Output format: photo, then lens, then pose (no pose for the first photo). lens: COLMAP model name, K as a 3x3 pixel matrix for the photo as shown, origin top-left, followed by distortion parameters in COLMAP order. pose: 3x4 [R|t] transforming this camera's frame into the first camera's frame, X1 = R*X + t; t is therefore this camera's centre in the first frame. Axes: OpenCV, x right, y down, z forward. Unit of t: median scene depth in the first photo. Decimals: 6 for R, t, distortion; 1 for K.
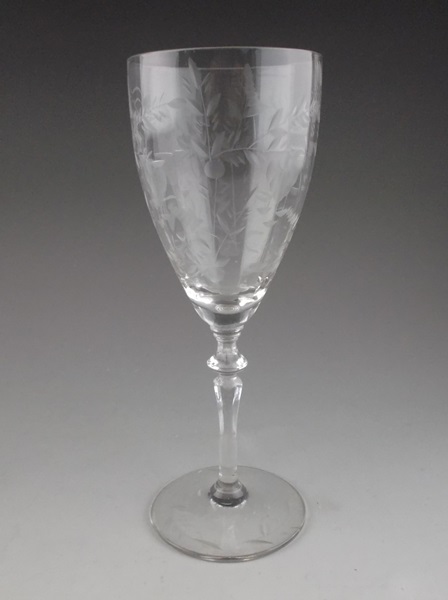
lens RADIAL K [[426.9, 0, 223.4], [0, 426.9, 297.5], [0, 0, 1]] dist [-0.086364, 0.000823]
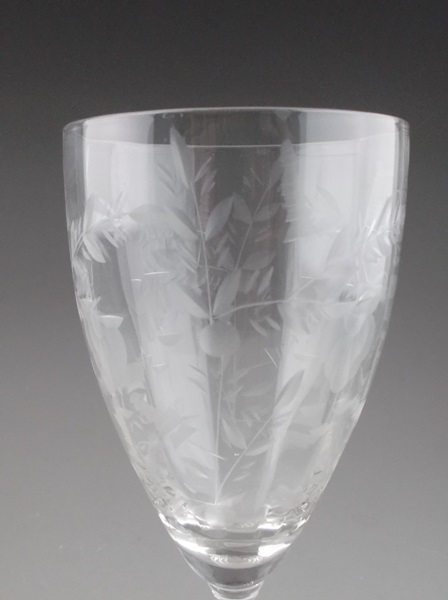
lens RADIAL K [[426.9, 0, 222.3], [0, 426.9, 303.2], [0, 0, 1]] dist [-0.086364, 0.000823]
pose [[0.999948, 0.004389, 0.009258, -0.018909], [-0.003246, 0.992772, -0.119971, -0.243358], [-0.009718, 0.119935, 0.992734, 0.413600]]
